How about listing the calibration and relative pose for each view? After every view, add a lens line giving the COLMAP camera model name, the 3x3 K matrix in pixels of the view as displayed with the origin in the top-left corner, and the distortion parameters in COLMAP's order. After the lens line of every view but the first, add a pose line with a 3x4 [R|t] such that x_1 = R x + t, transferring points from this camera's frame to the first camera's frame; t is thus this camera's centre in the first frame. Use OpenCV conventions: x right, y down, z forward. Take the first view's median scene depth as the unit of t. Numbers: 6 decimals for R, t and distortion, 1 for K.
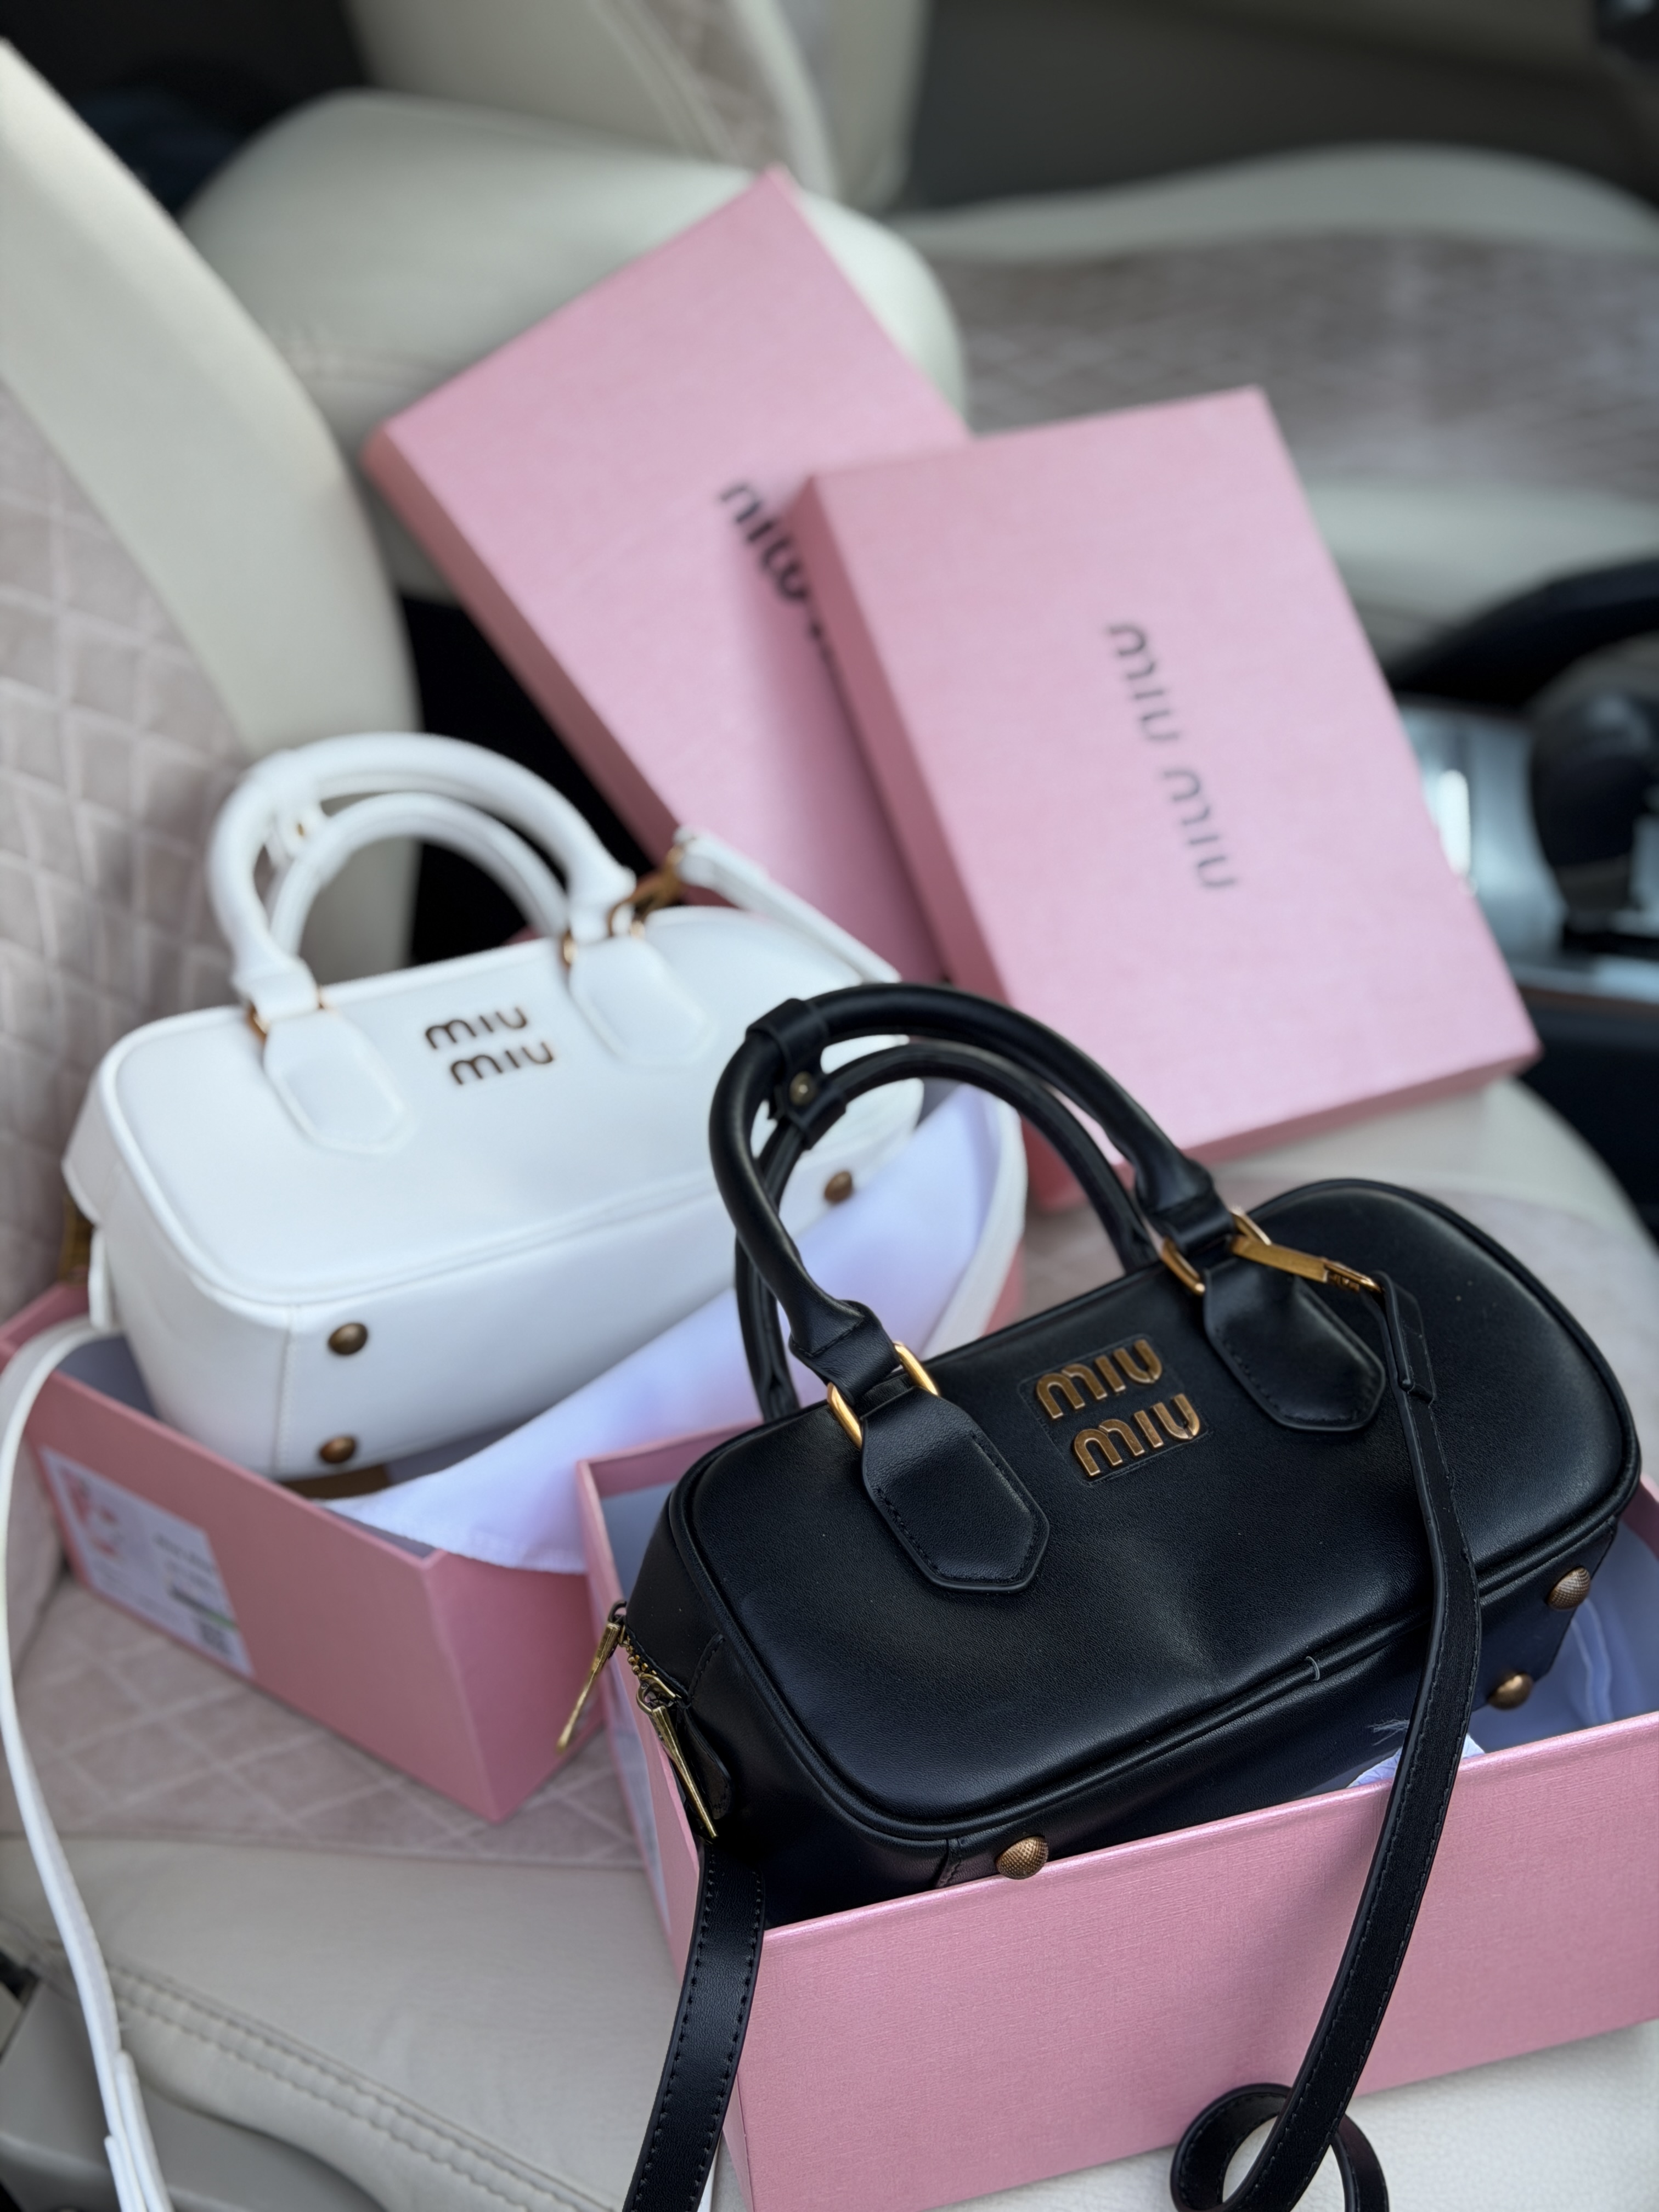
lens RADIAL K [[3125.4, 0, 845.4], [0, 3125.4, 1093.7], [0, 0, 1]] dist [0.078917, -0.009034]
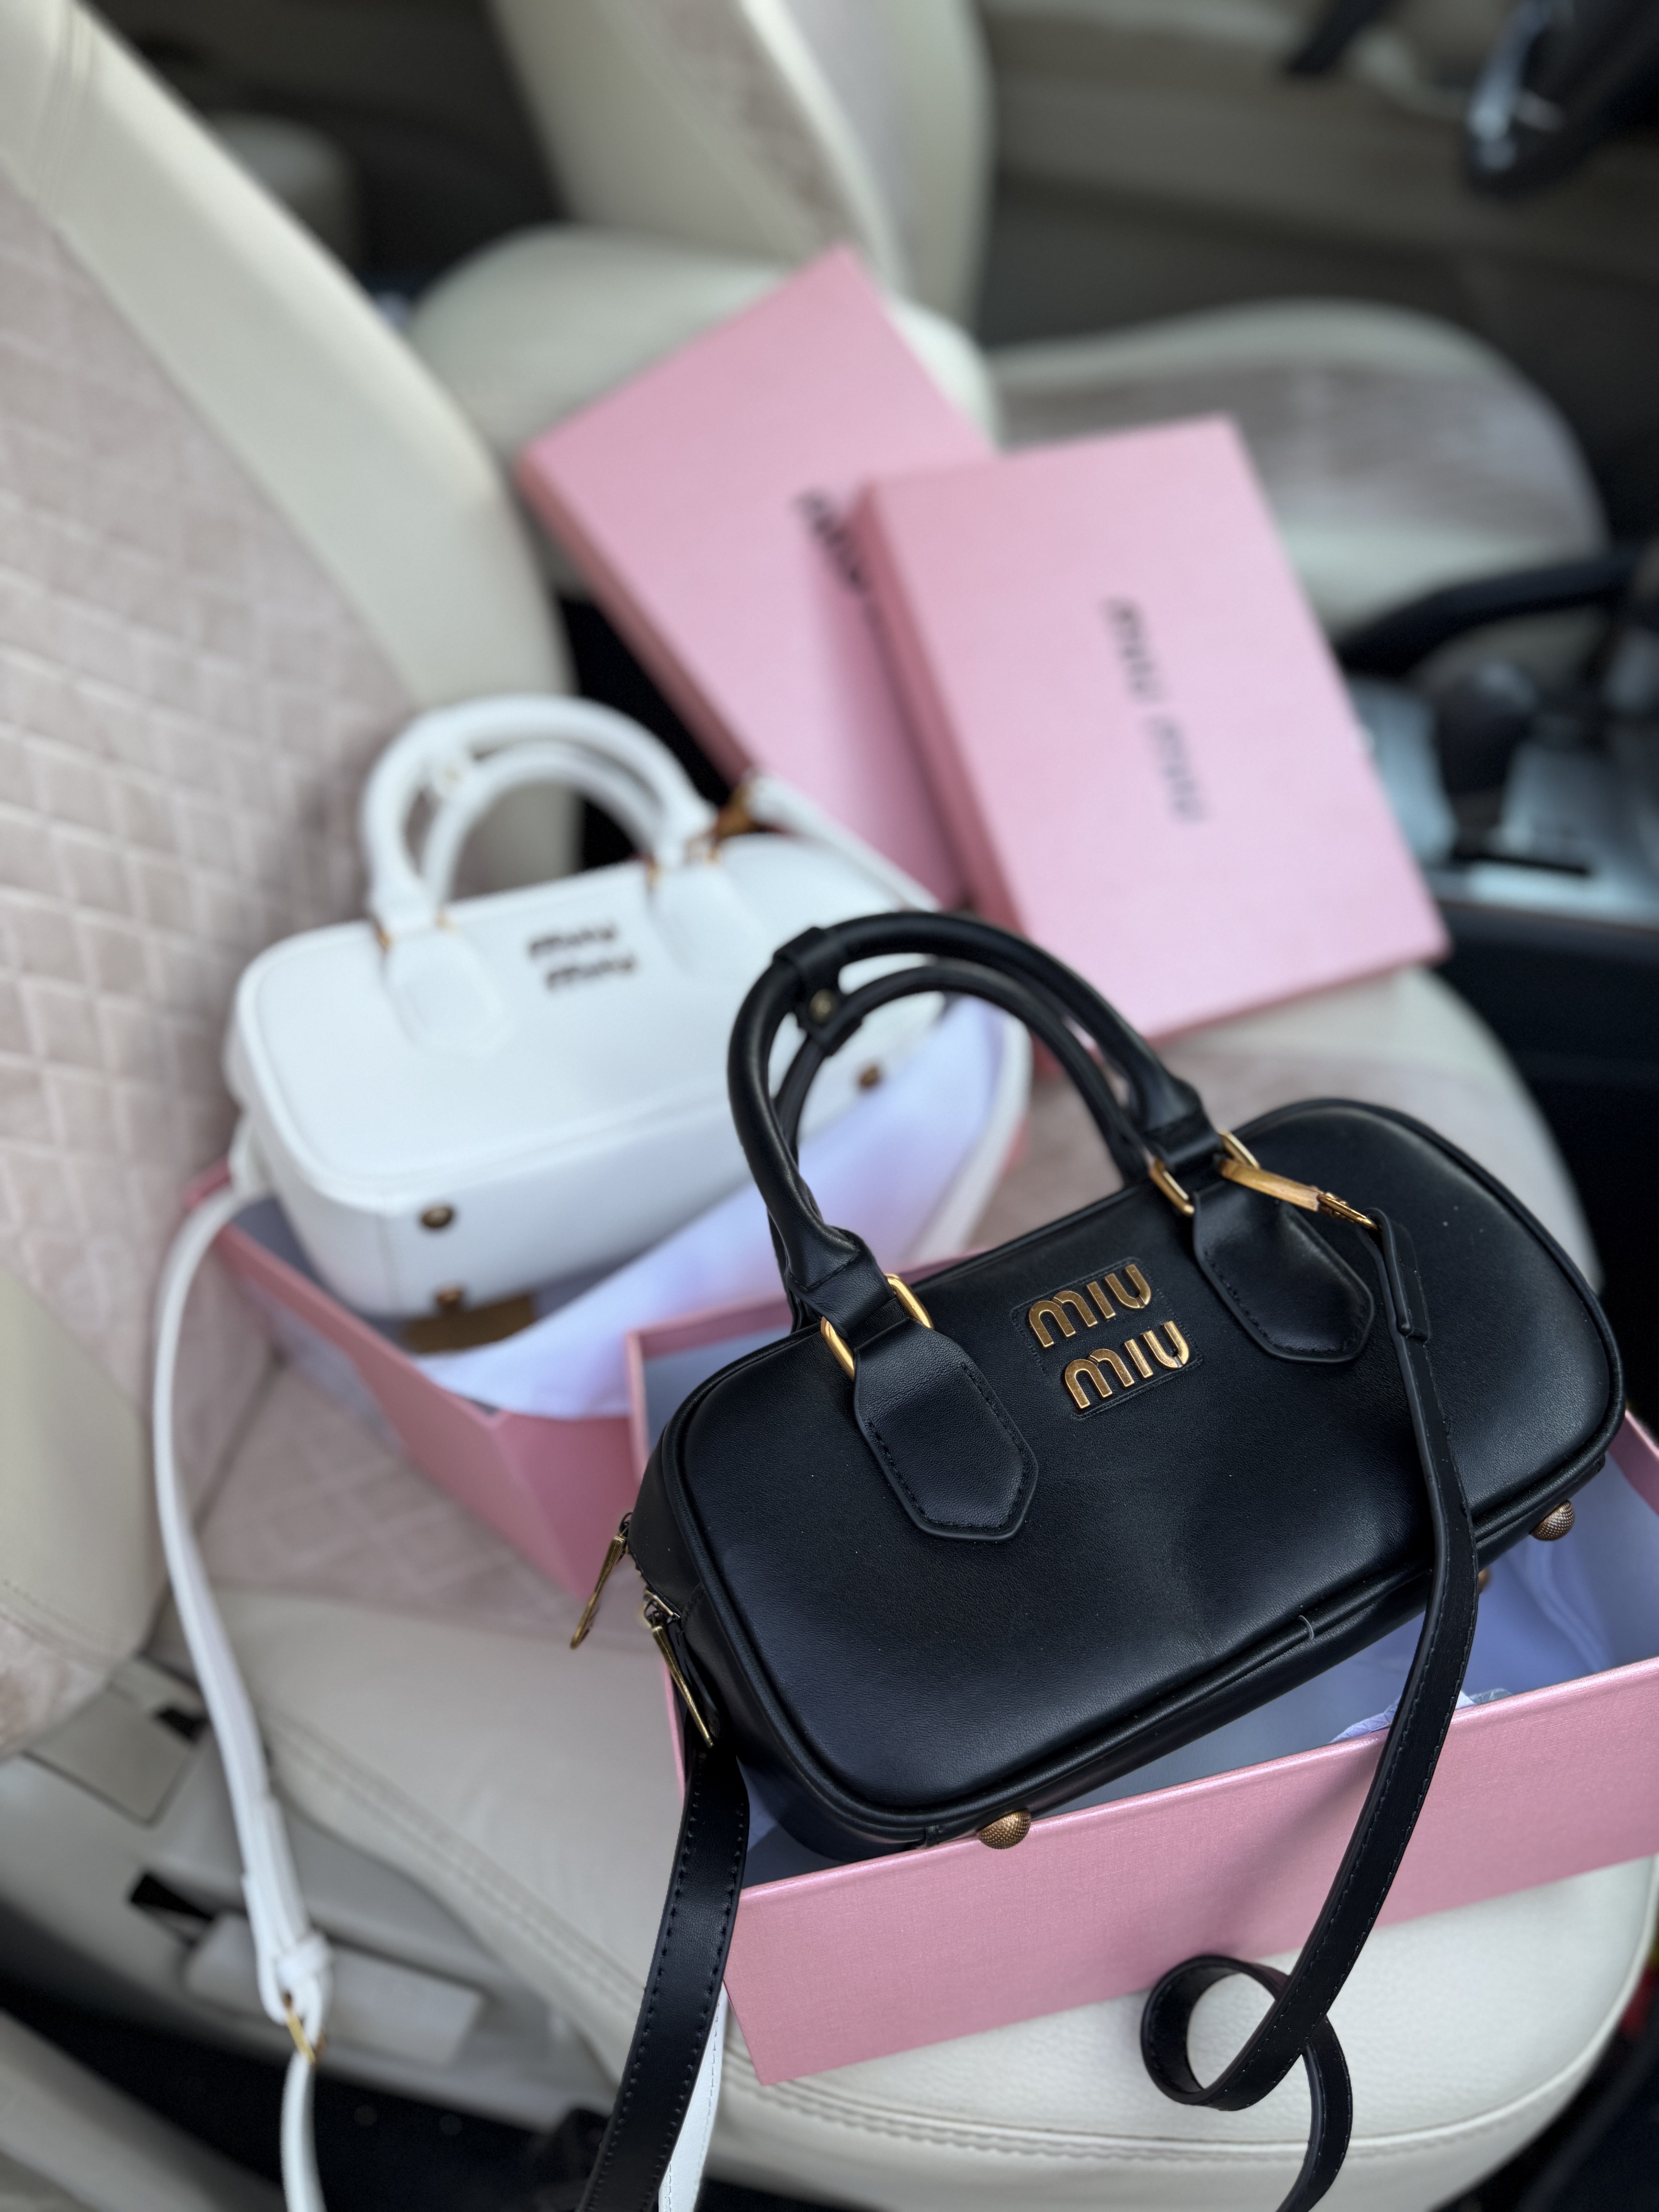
lens RADIAL K [[1591.2, 0, 819.8], [0, 1591.2, 1111.4], [0, 0, 1]] dist [0.089697, -0.233606]
pose [[0.996642, 0.009293, -0.081348, 0.030882], [0.000253, 0.993184, 0.116558, -0.030217], [0.081877, -0.116187, 0.989847, 0.429709]]
